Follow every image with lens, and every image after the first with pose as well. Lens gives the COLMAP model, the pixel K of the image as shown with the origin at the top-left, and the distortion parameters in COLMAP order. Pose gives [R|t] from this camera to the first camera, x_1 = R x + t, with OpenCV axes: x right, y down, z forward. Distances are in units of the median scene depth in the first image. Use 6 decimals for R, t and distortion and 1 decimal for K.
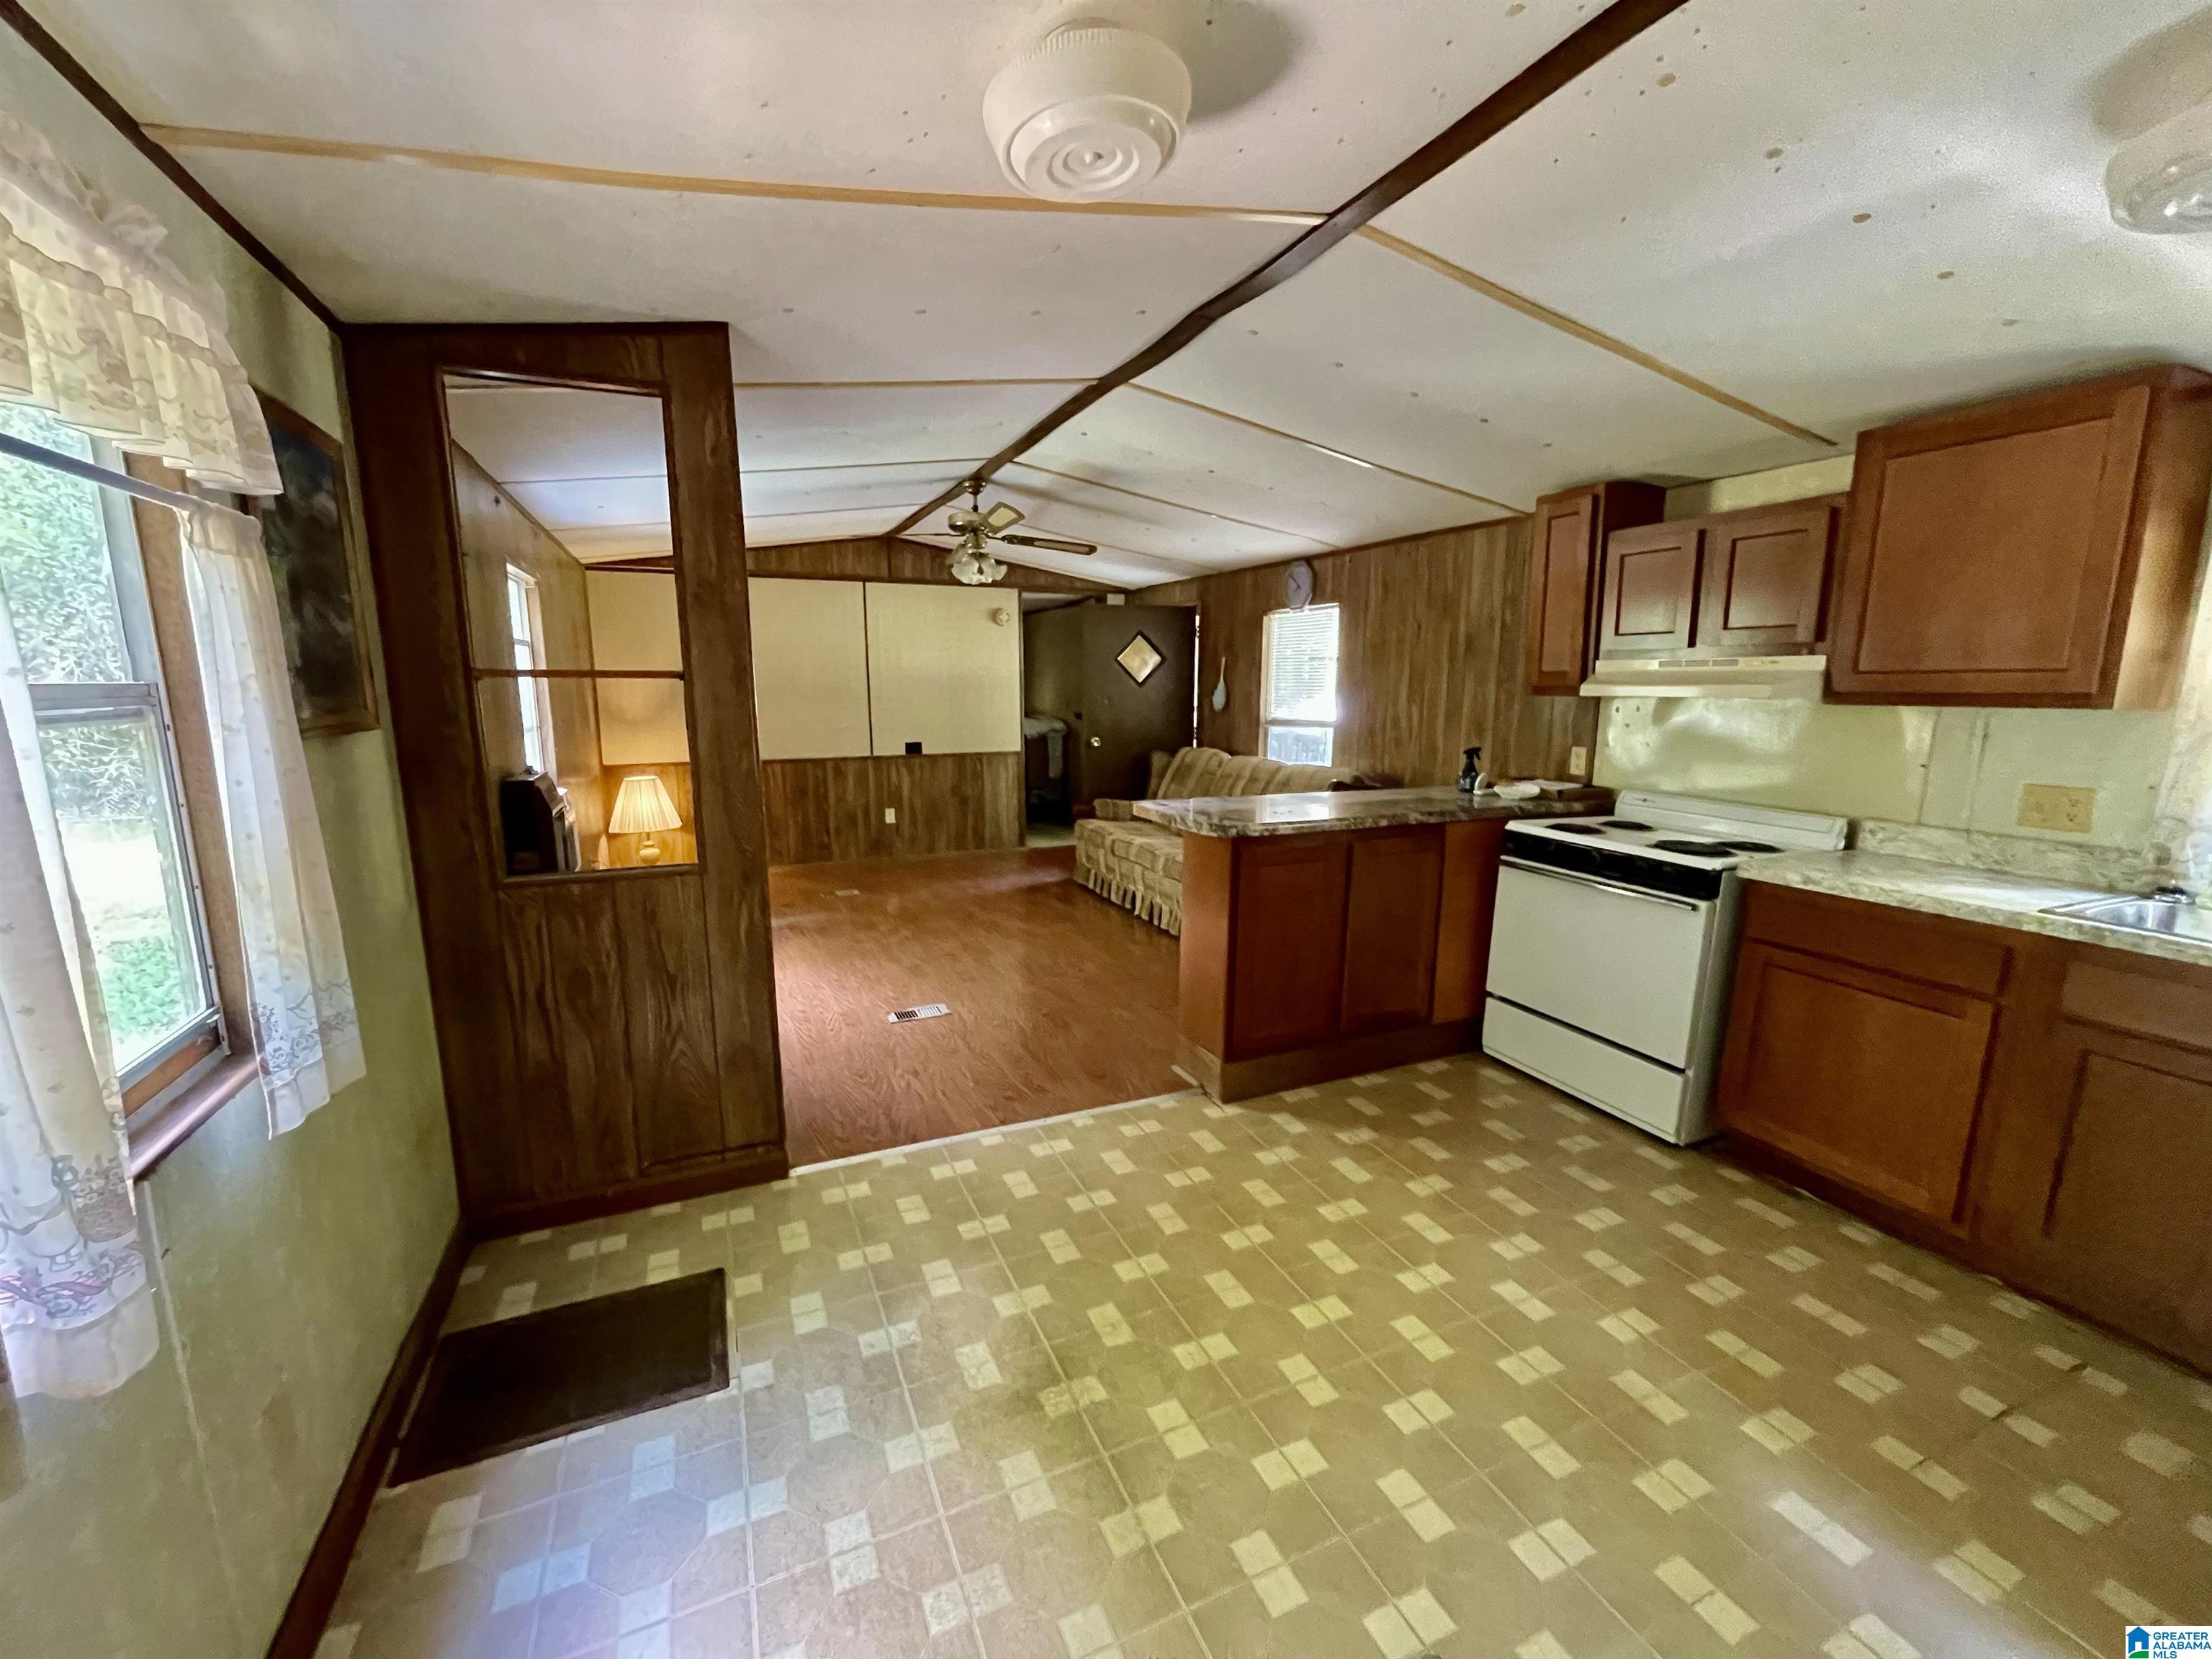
lens RADIAL K [[890.0, 0, 1105.7], [0, 890.0, 834.2], [0, 0, 1]] dist [-0.002806, -0.000182]
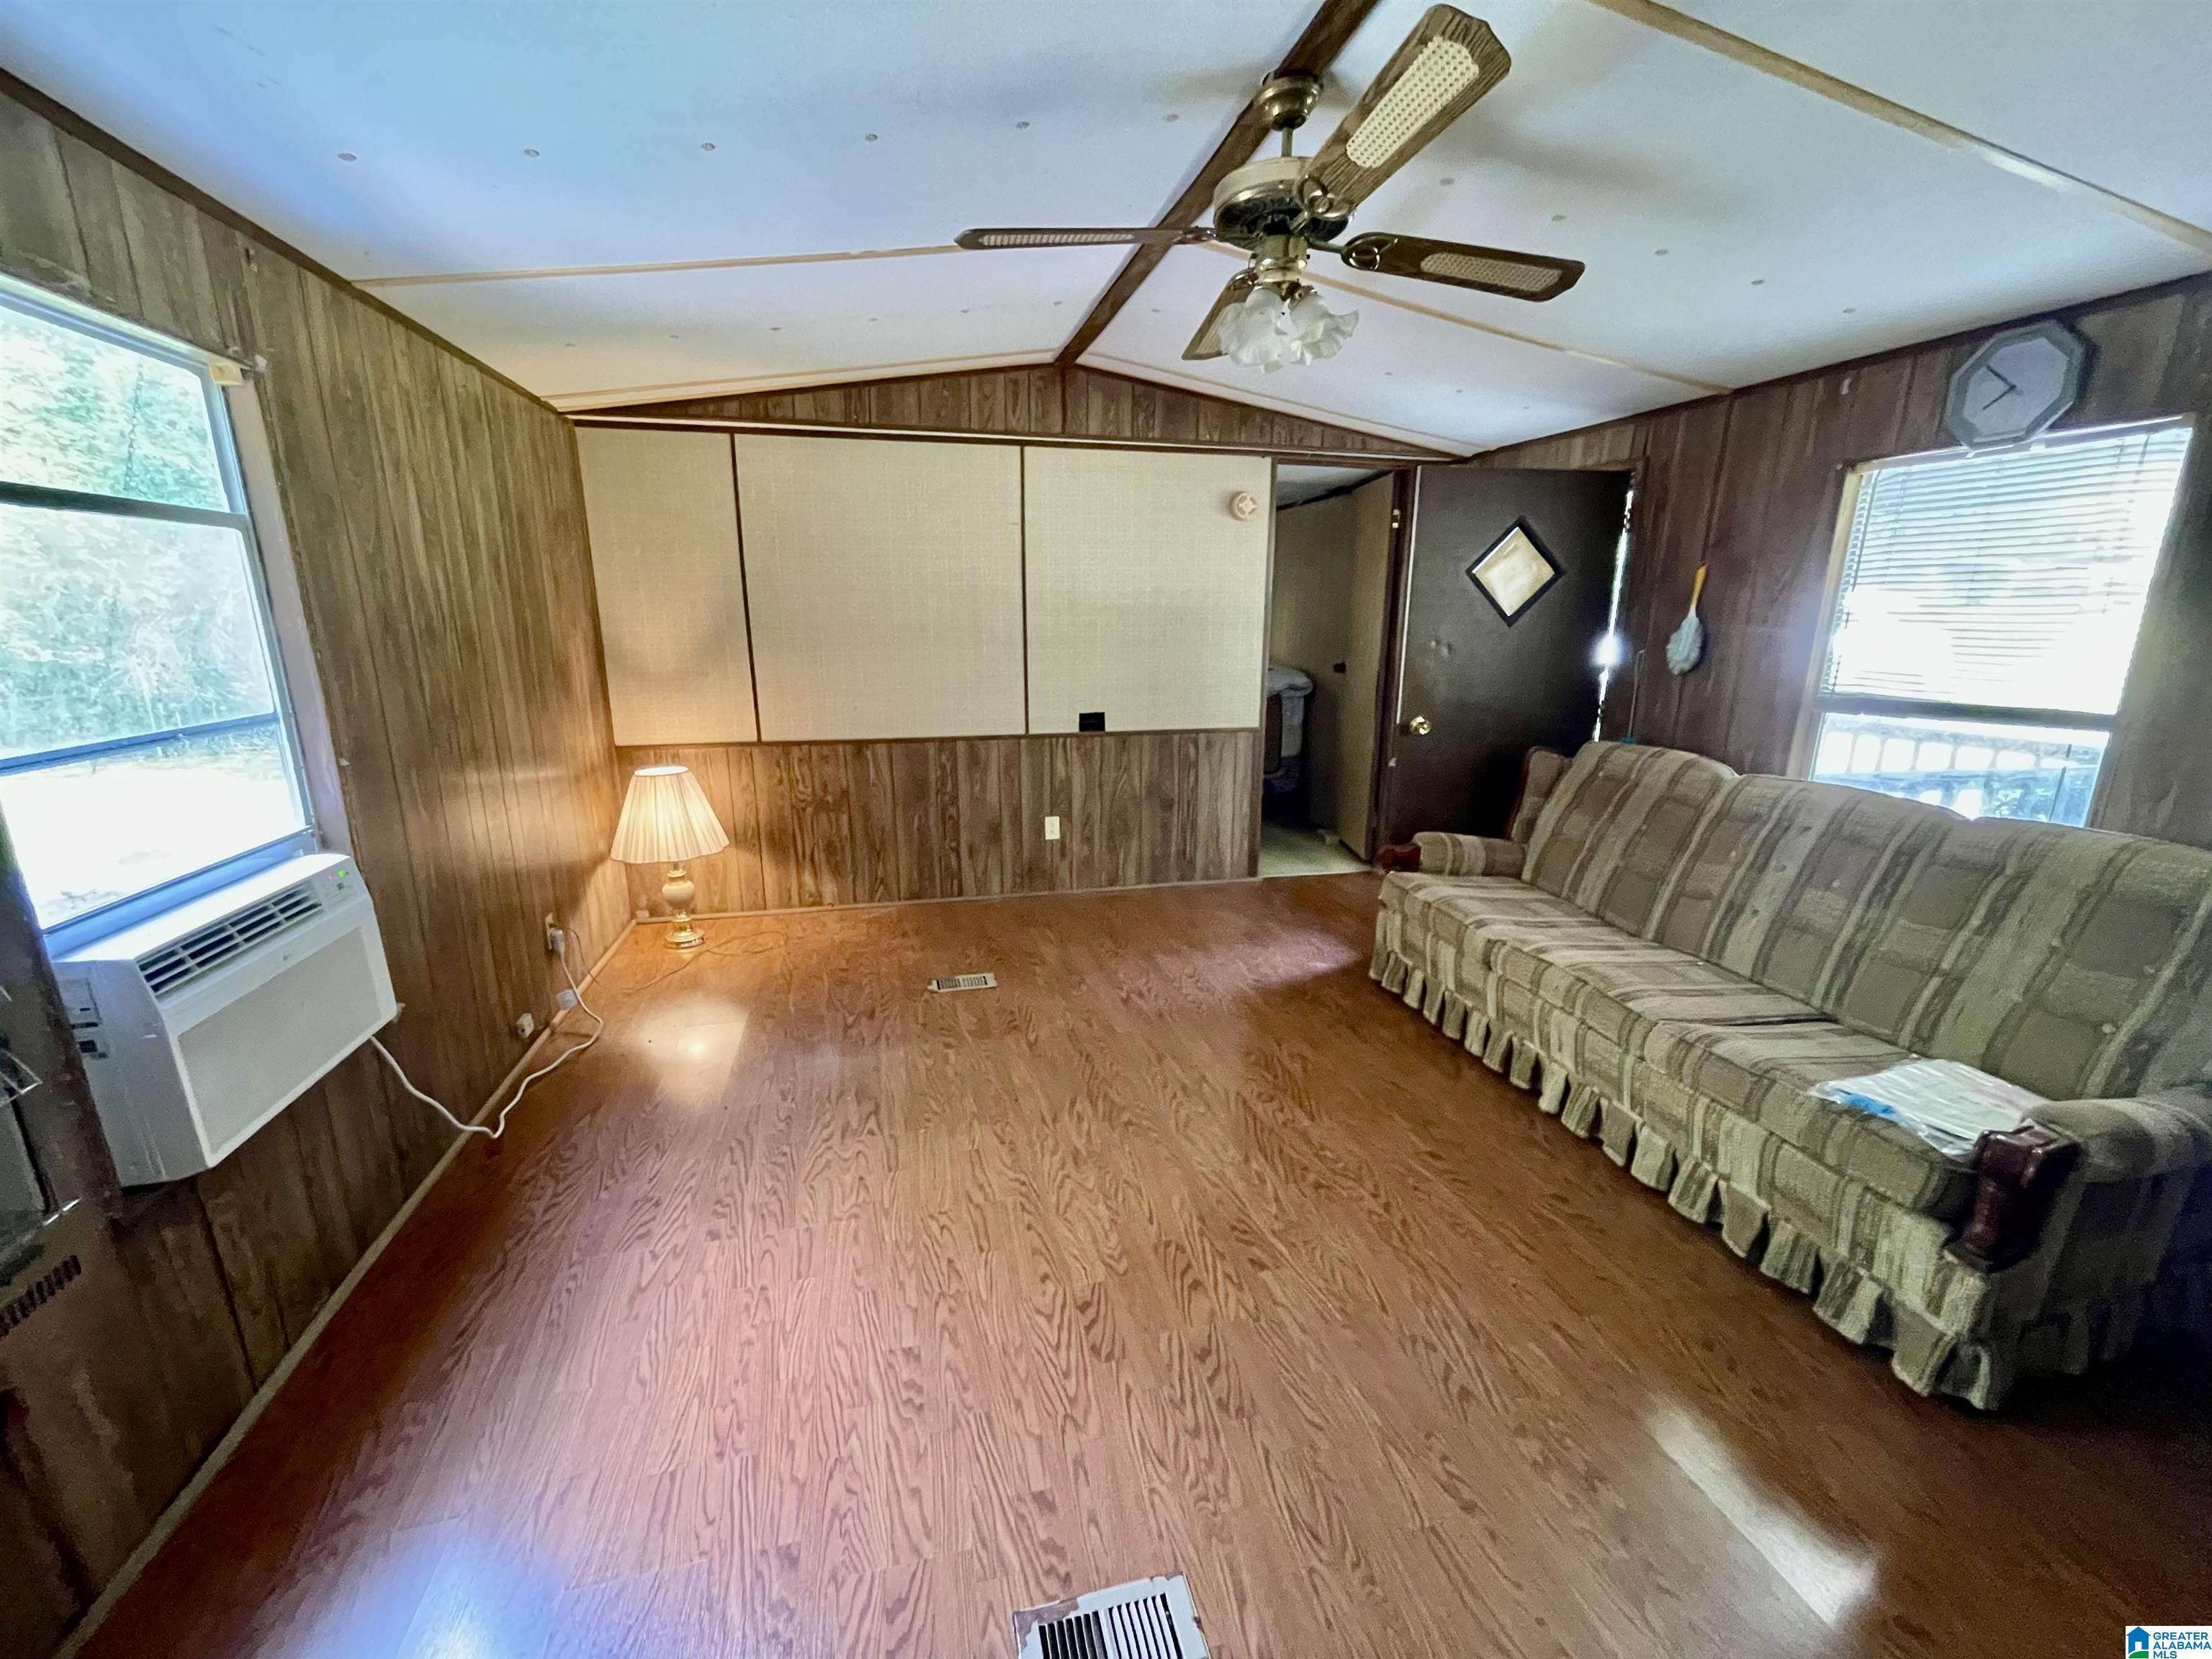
lens RADIAL K [[897.6, 0, 1100.6], [0, 897.6, 833.0], [0, 0, 1]] dist [-0.000365, 0.000055]
pose [[0.982442, 0.047252, -0.180487, -0.118495], [-0.034482, 0.996717, 0.073251, -0.083884], [0.183356, -0.065741, 0.980846, 0.483049]]
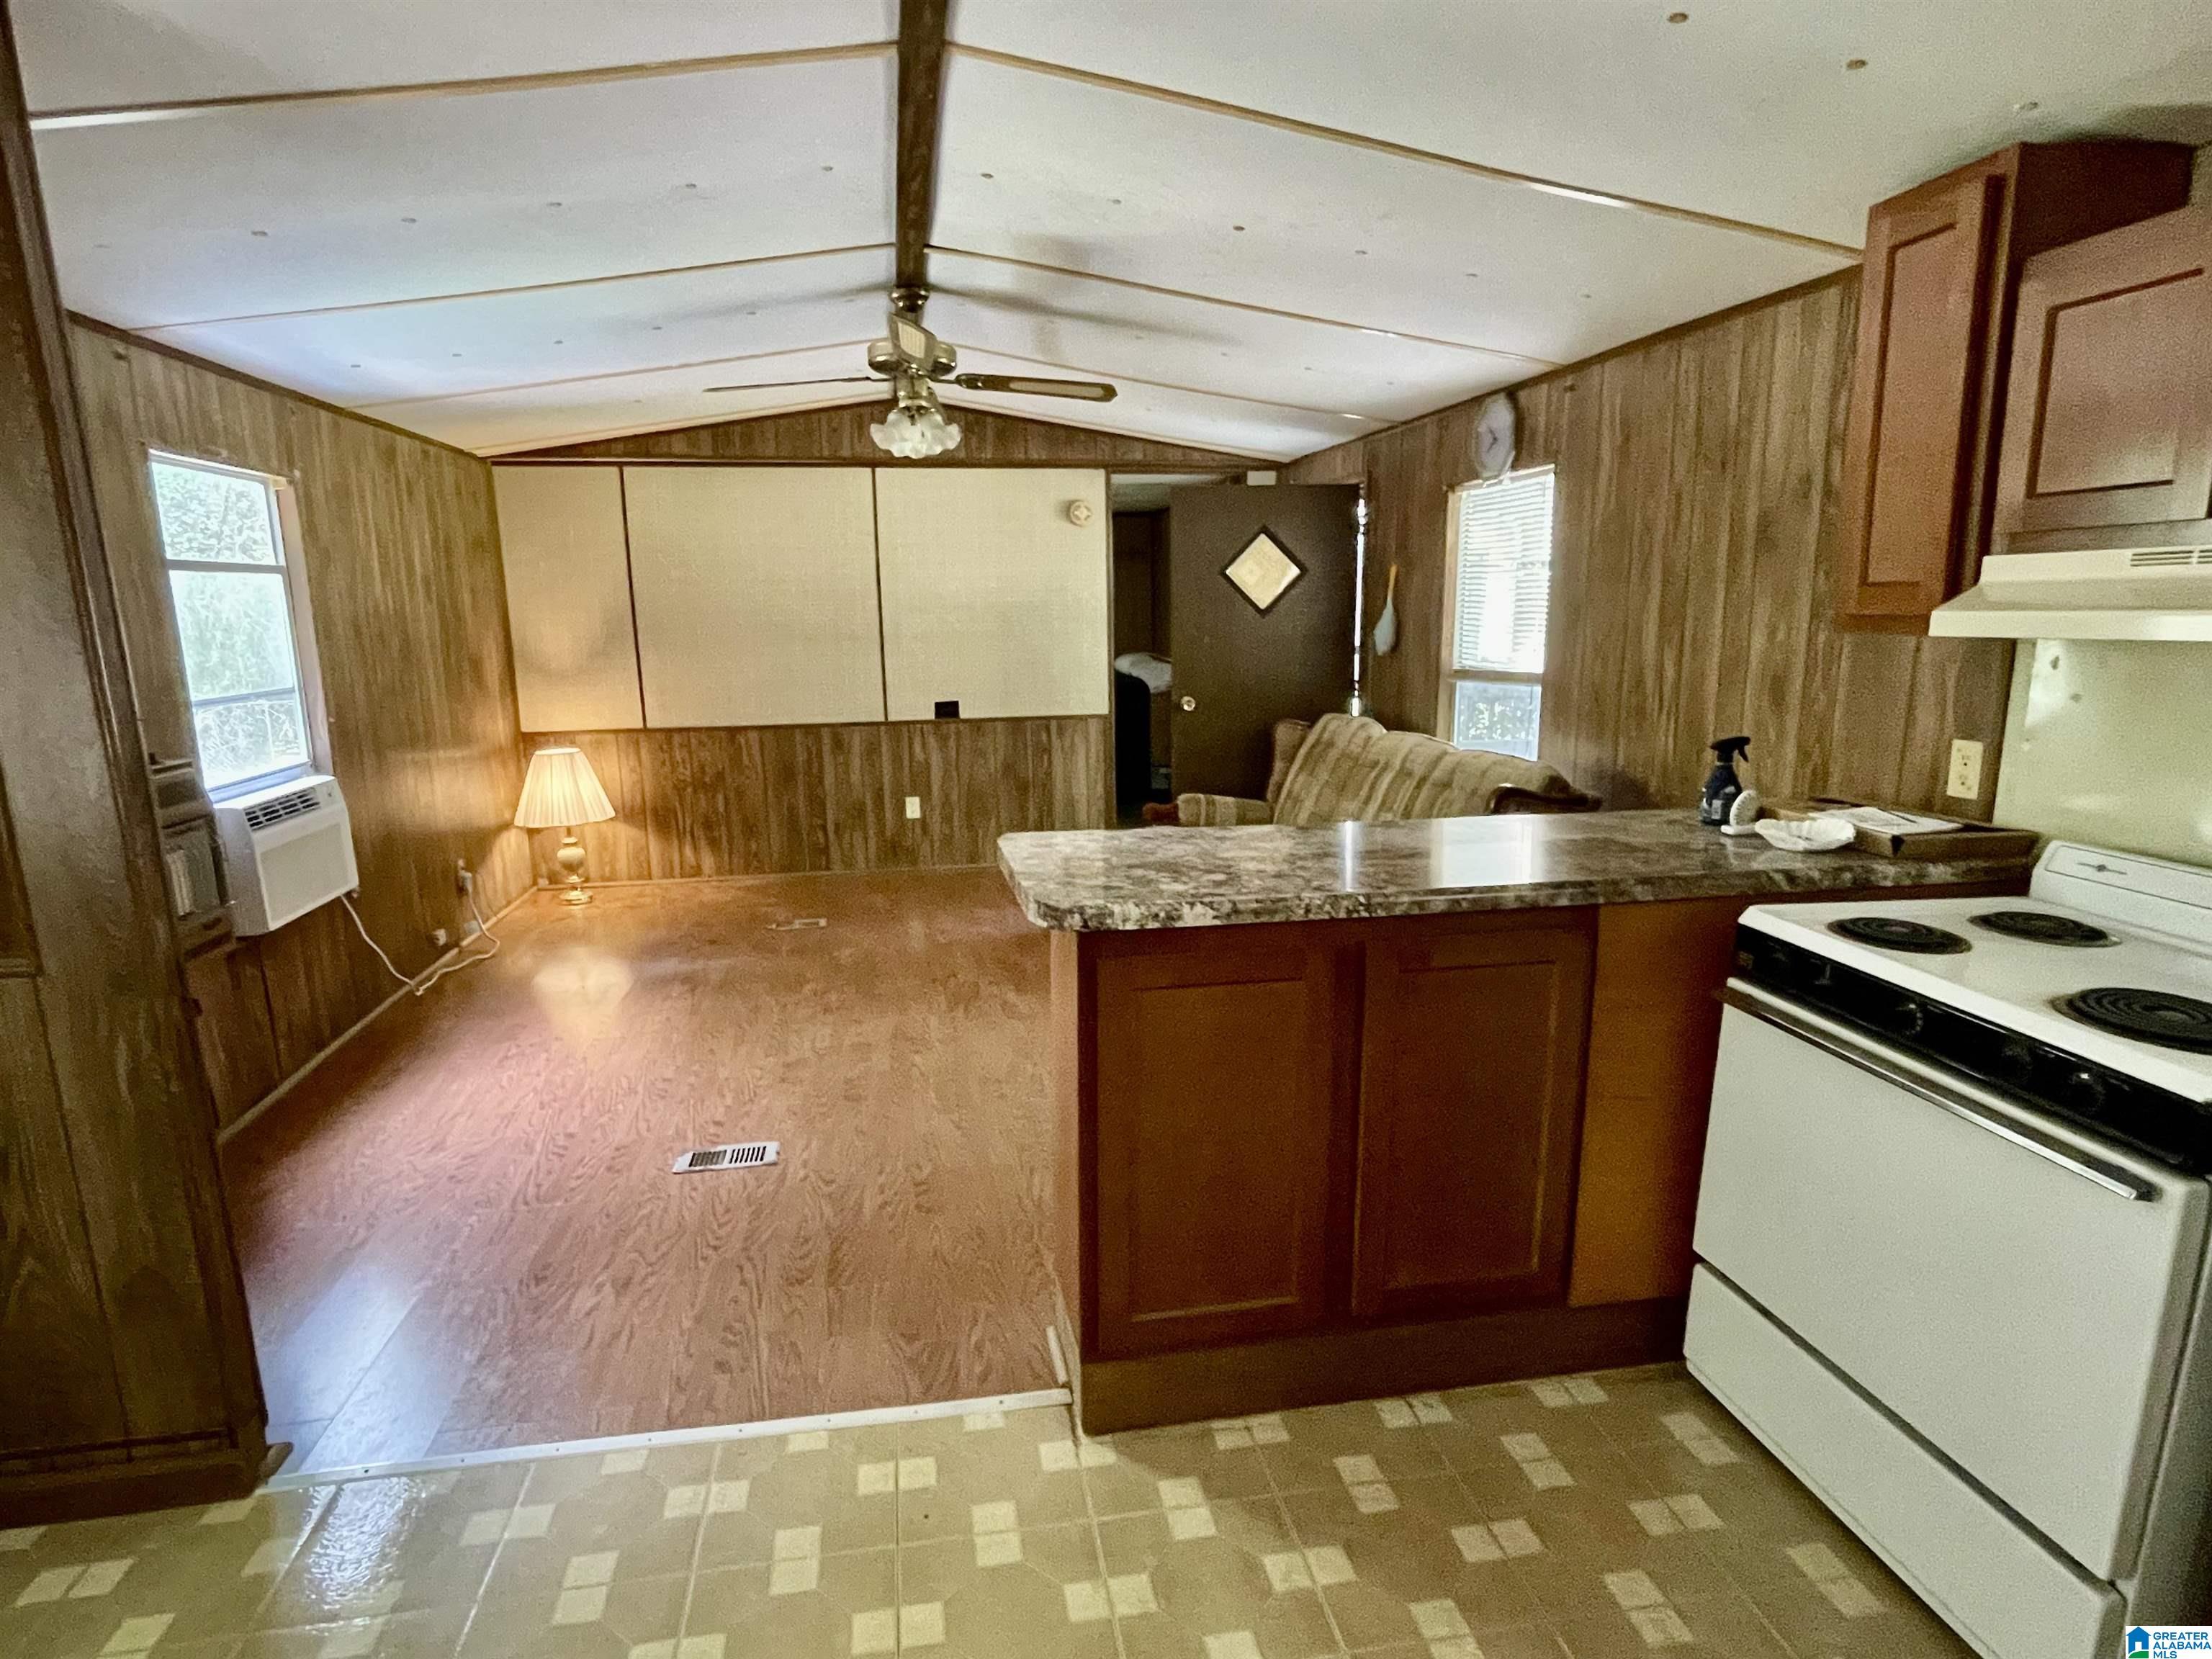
lens RADIAL K [[1178.4, 0, 1107.2], [0, 1178.4, 840.2], [0, 0, 1]] dist [-0.004691, -0.000818]
pose [[0.970074, 0.033200, -0.240530, 0.161777], [-0.026660, 0.999182, 0.030397, -0.034801], [0.241342, -0.023075, 0.970166, 0.188891]]
